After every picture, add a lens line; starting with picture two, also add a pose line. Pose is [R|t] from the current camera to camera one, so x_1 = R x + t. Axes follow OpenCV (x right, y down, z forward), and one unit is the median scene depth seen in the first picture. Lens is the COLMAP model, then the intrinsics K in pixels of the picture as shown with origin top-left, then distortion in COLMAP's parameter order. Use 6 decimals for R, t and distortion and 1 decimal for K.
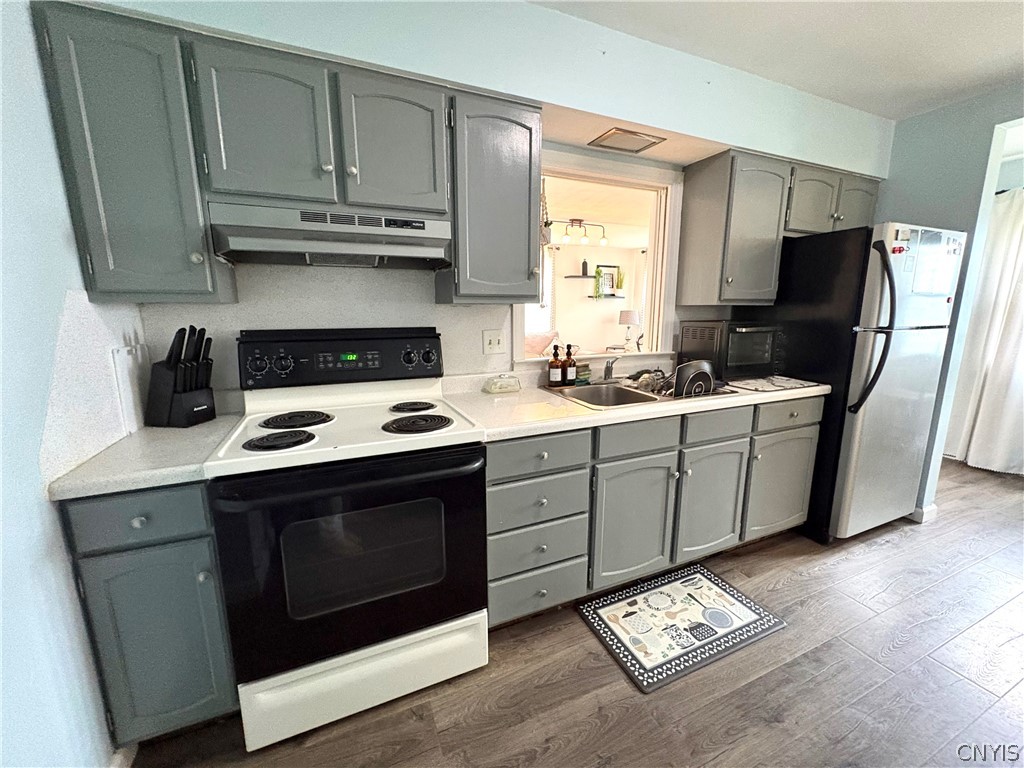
lens RADIAL K [[405.5, 0, 510.3], [0, 405.5, 384.9], [0, 0, 1]] dist [-0.000884, -0.000113]
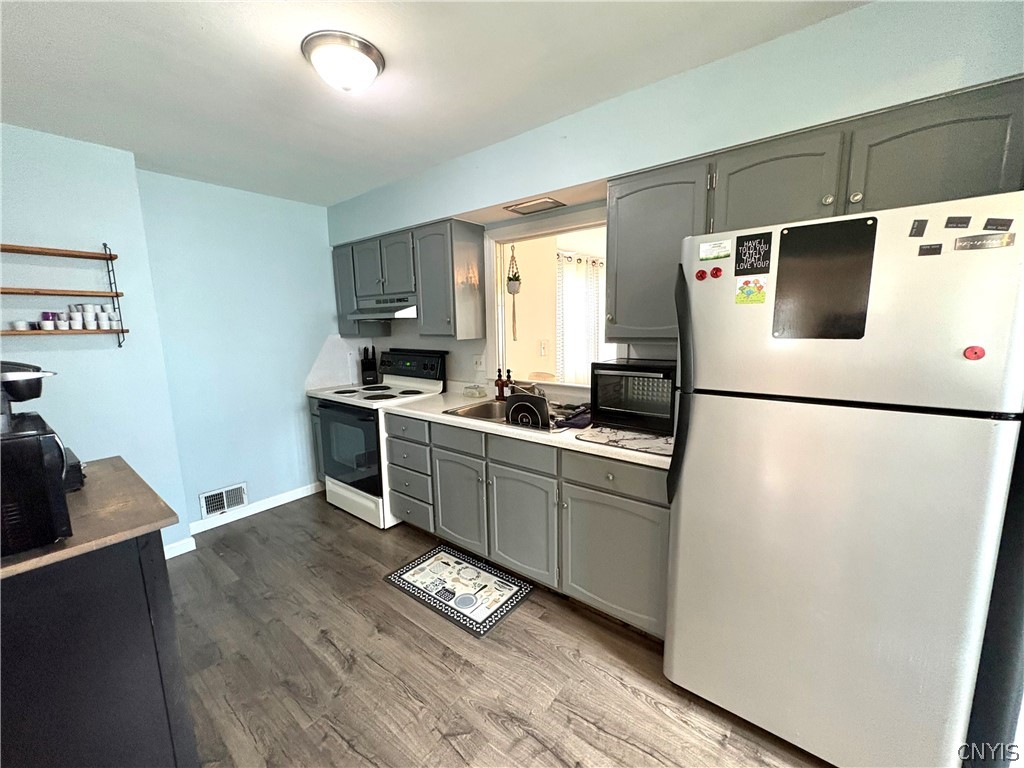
lens RADIAL K [[405.5, 0, 511.6], [0, 405.5, 382.7], [0, 0, 1]] dist [-0.000884, -0.000113]
pose [[0.472000, 0.124364, -0.872783, 1.520710], [-0.145482, 0.987415, 0.062021, -0.165055], [0.869512, 0.097700, 0.484153, 0.453892]]
